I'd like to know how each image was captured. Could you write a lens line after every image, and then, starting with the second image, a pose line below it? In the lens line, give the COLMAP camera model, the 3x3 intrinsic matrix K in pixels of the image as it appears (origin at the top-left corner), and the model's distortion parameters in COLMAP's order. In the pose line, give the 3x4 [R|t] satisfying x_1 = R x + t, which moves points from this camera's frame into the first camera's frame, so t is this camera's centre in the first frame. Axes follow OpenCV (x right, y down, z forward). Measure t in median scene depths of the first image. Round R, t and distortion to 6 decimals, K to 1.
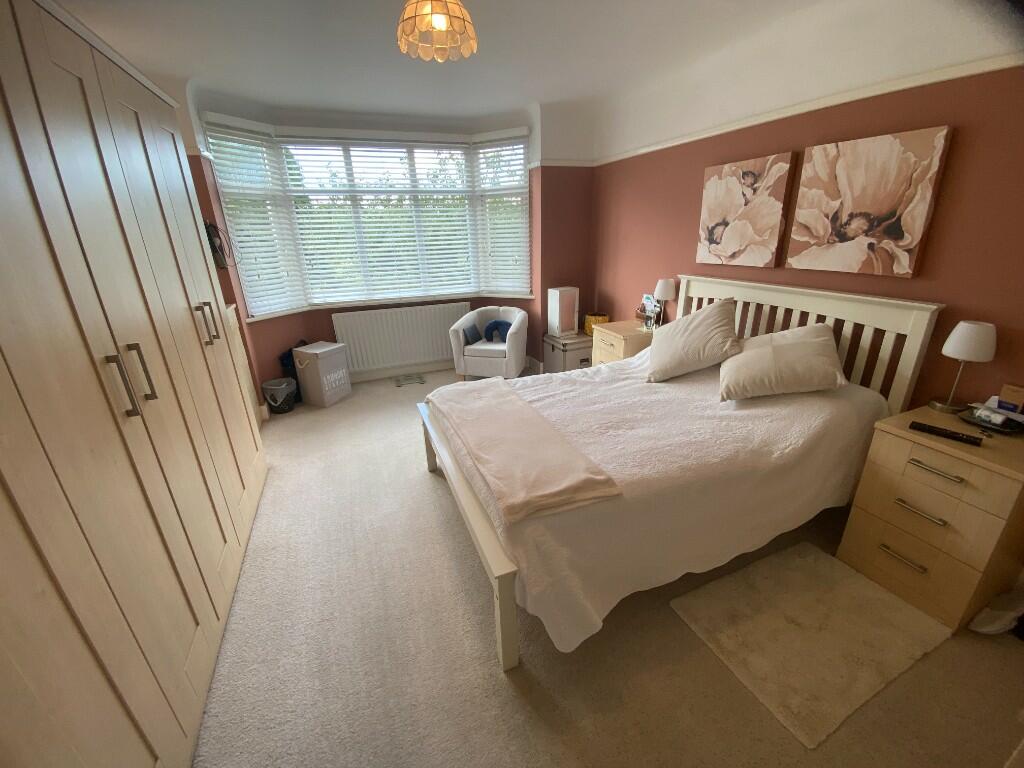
lens RADIAL K [[413.6, 0, 512.0], [0, 413.6, 384.0], [0, 0, 1]] dist [0.031780, -0.026988]
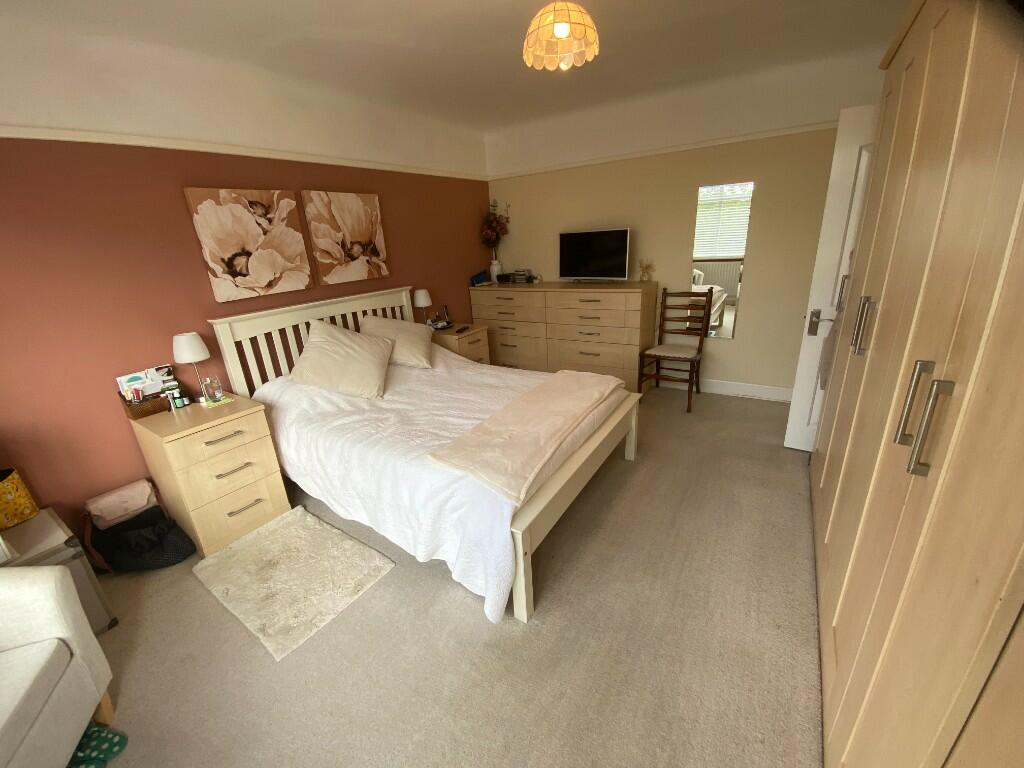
lens RADIAL K [[413.6, 0, 512.0], [0, 413.6, 384.0], [0, 0, 1]] dist [0.031780, -0.026988]
pose [[-0.562619, -0.209884, 0.799631, -0.718735], [0.369693, 0.801264, 0.470428, -0.431310], [-0.739451, 0.560290, -0.373213, 1.248946]]
